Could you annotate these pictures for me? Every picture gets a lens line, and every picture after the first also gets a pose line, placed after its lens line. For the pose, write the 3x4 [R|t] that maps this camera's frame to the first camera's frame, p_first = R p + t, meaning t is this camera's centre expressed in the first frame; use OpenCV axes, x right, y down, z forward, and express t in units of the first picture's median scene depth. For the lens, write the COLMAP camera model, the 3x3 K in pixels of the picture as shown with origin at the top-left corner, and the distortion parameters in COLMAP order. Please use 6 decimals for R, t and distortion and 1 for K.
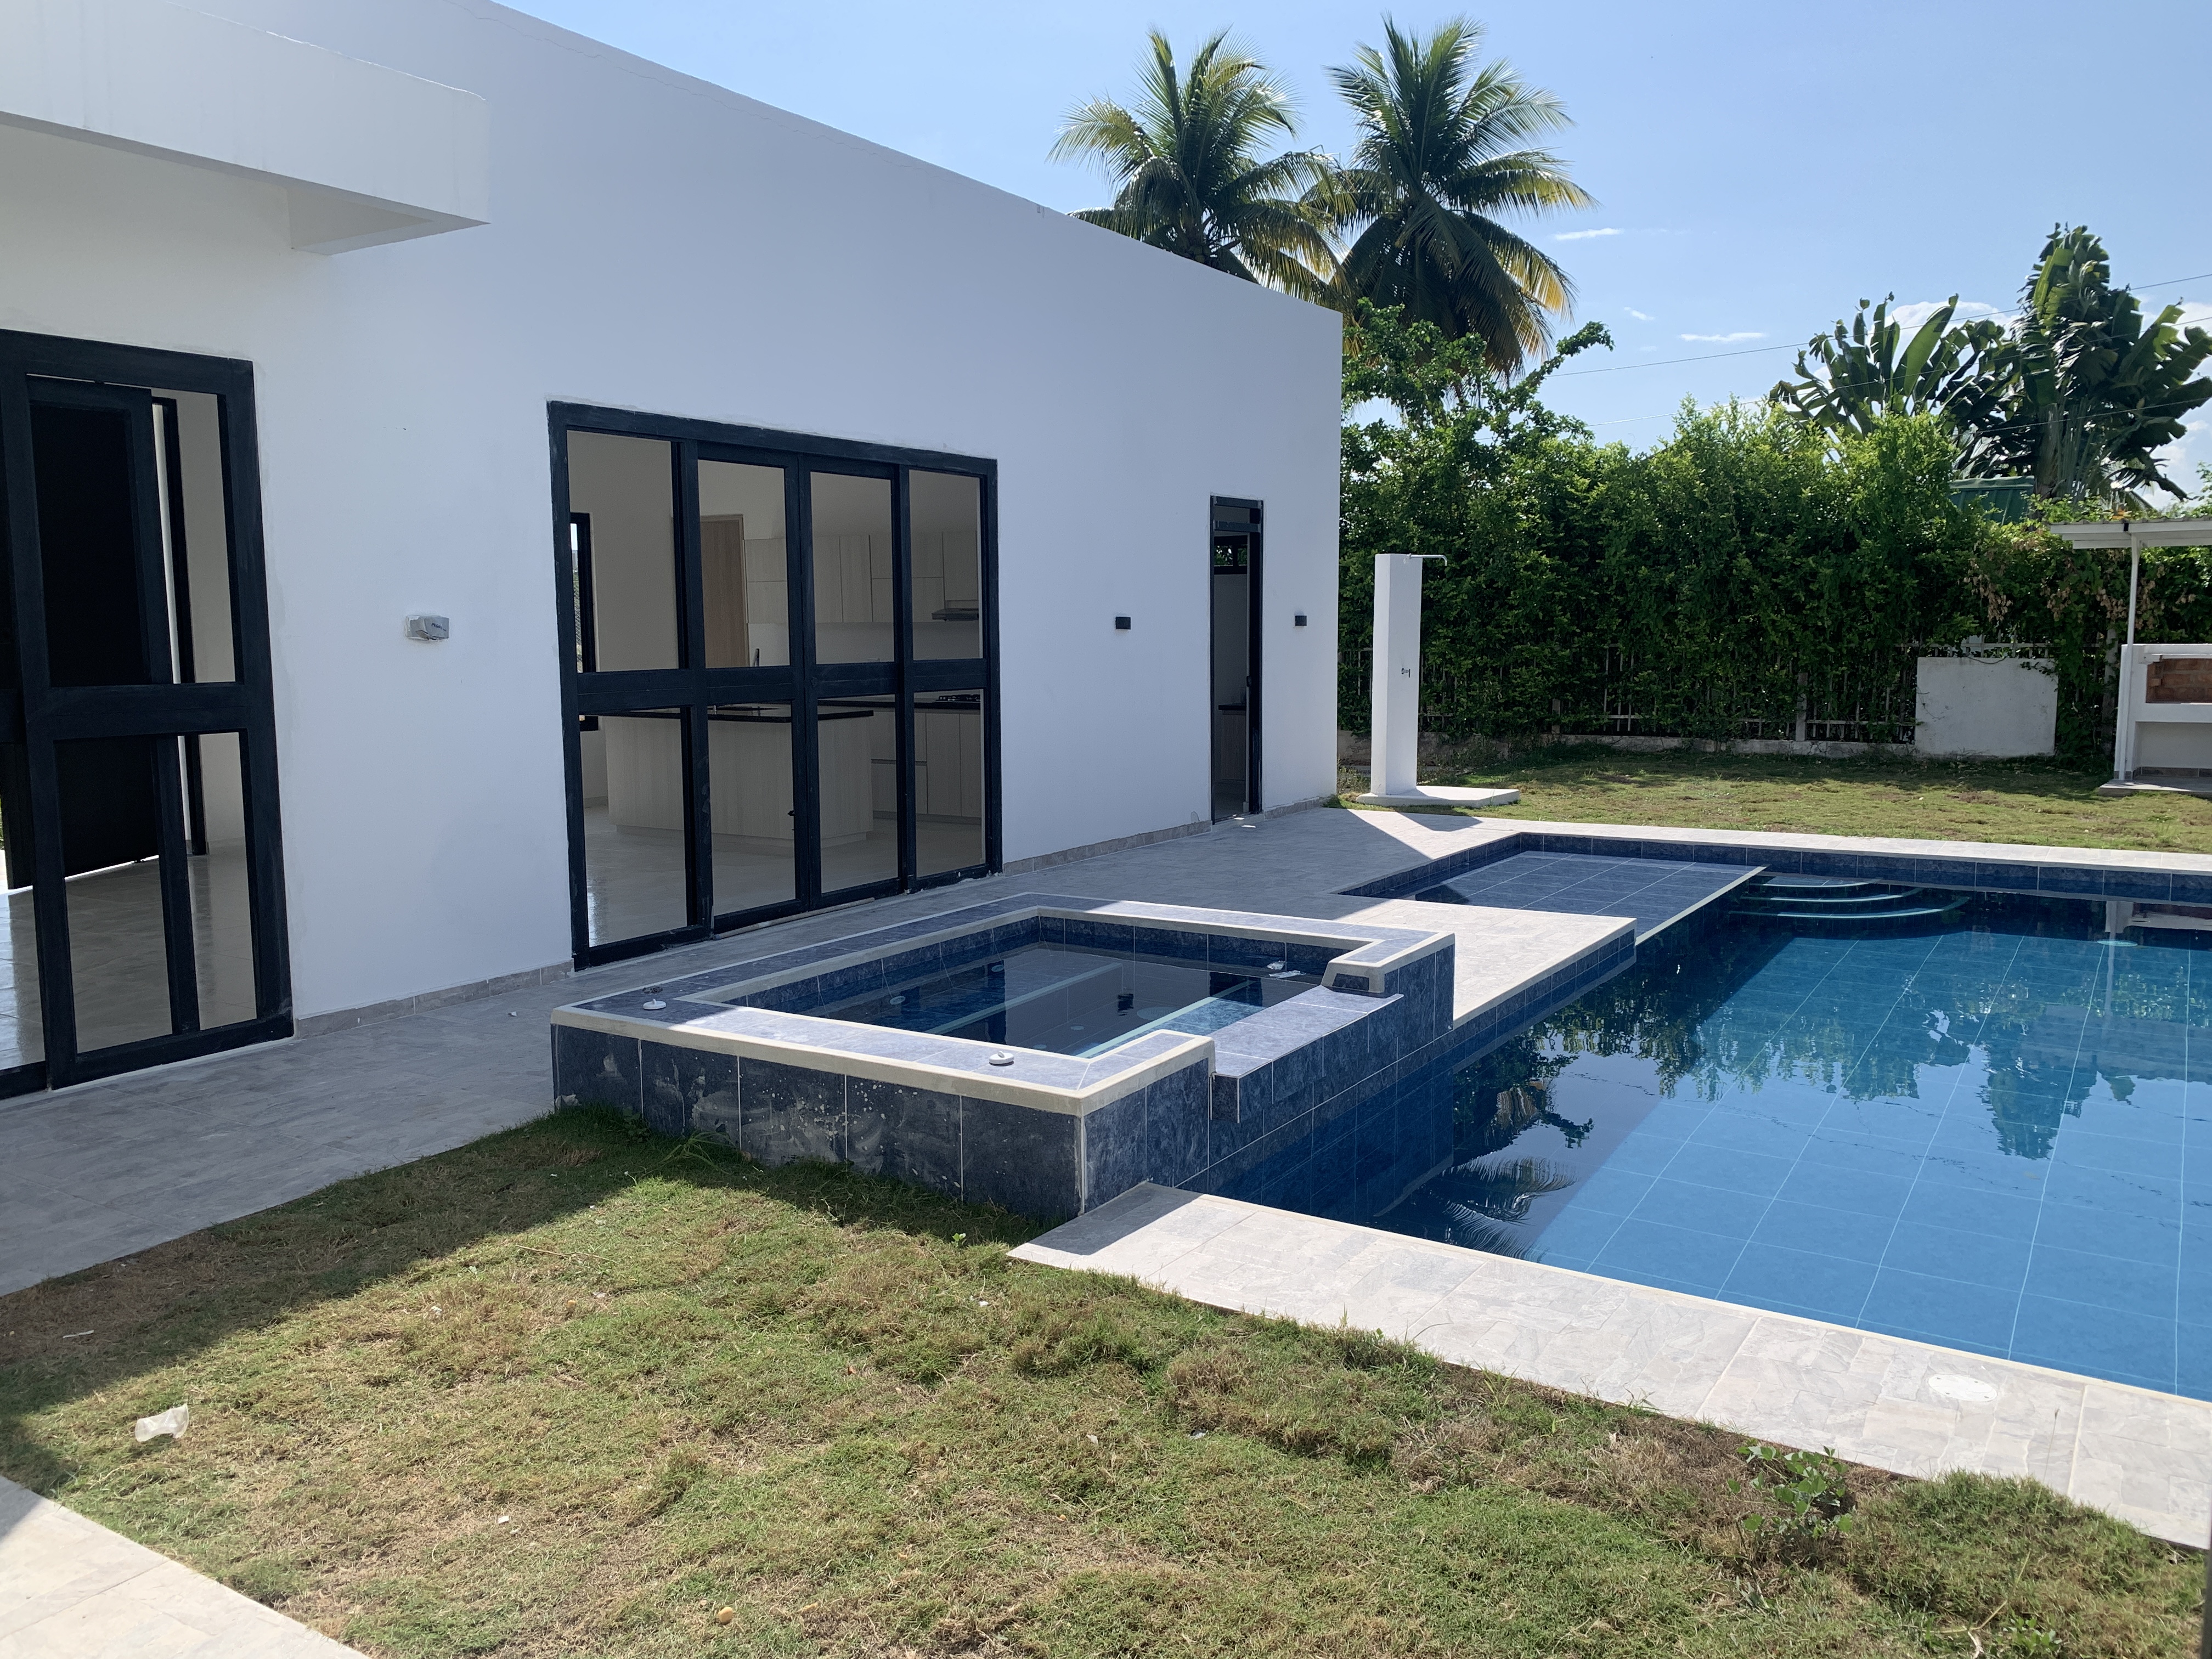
lens RADIAL K [[1680.0, 0, 1131.8], [0, 1680.0, 816.2], [0, 0, 1]] dist [0.070136, -0.095828]
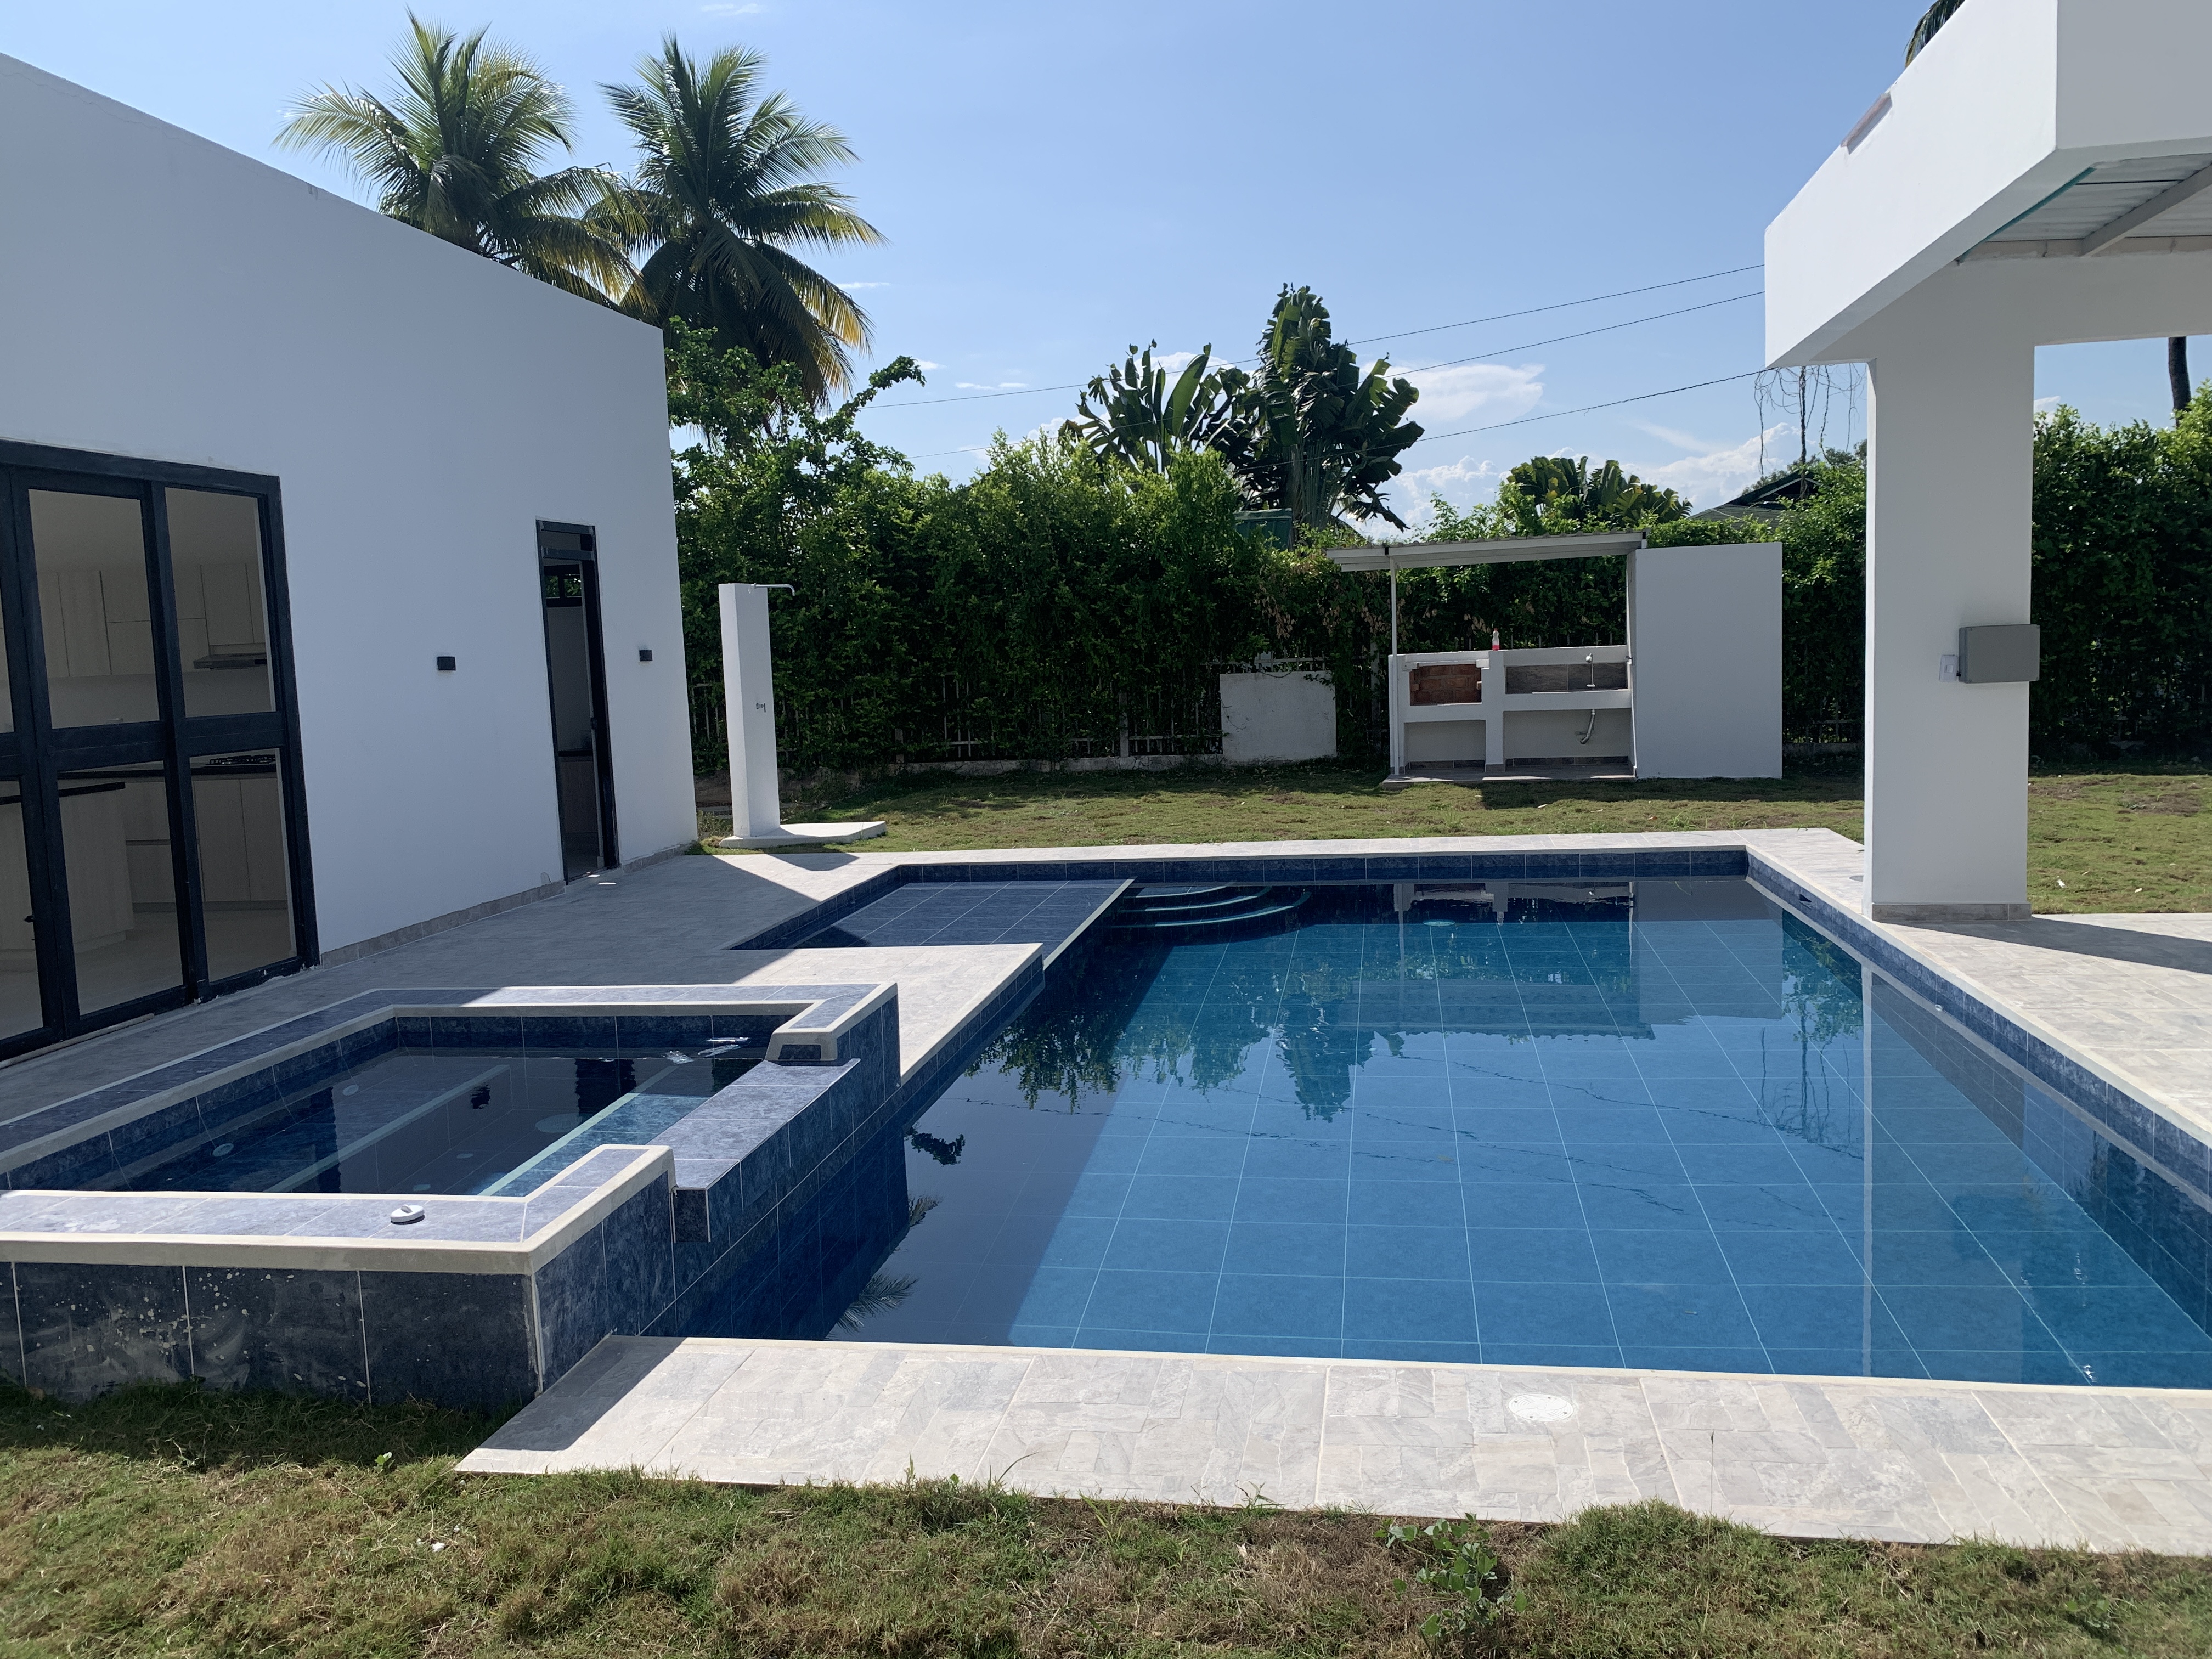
lens RADIAL K [[1681.4, 0, 1101.2], [0, 1681.4, 821.0], [0, 0, 1]] dist [0.069895, -0.069255]
pose [[0.925444, -0.071897, 0.372000, -0.016032], [0.078376, 0.996921, -0.002303, -0.003388], [-0.370689, 0.031287, 0.928230, 0.033835]]
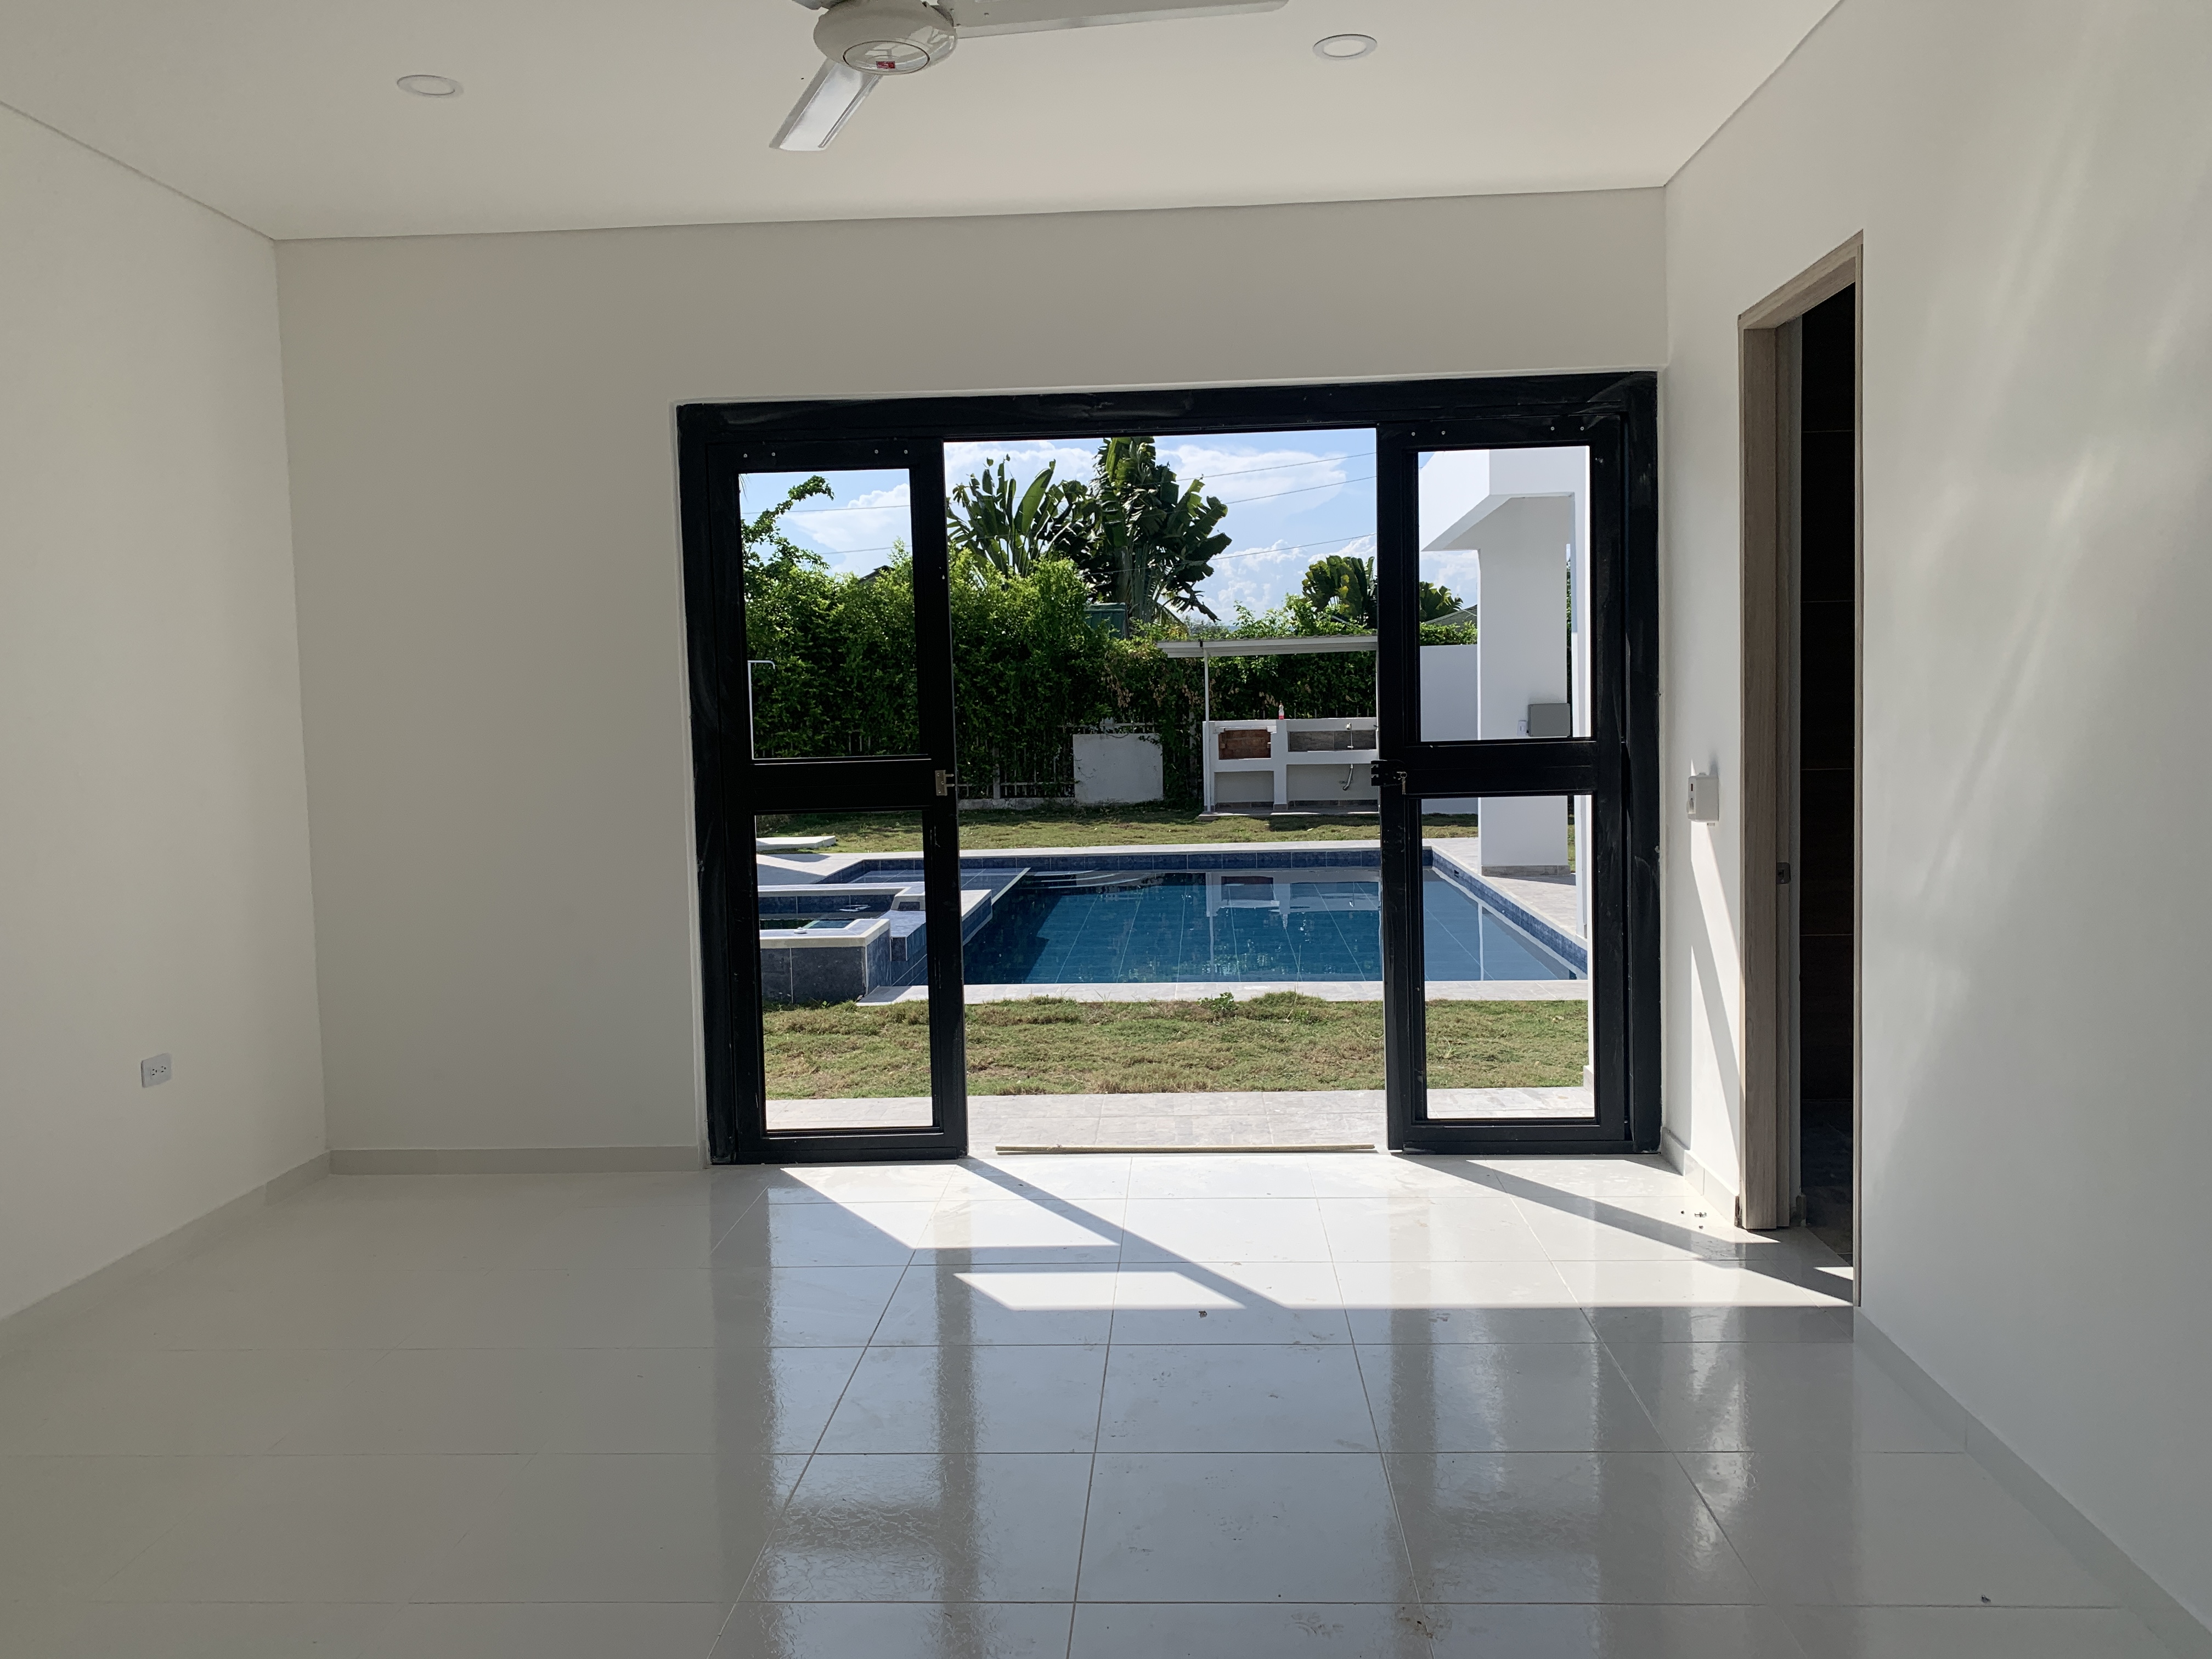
lens RADIAL K [[1680.0, 0, 1131.8], [0, 1680.0, 816.2], [0, 0, 1]] dist [0.070136, -0.095828]
pose [[0.871669, -0.046743, 0.487860, -0.181542], [0.074275, 0.996543, -0.037228, 0.029980], [-0.484433, 0.068686, 0.872128, -0.233495]]
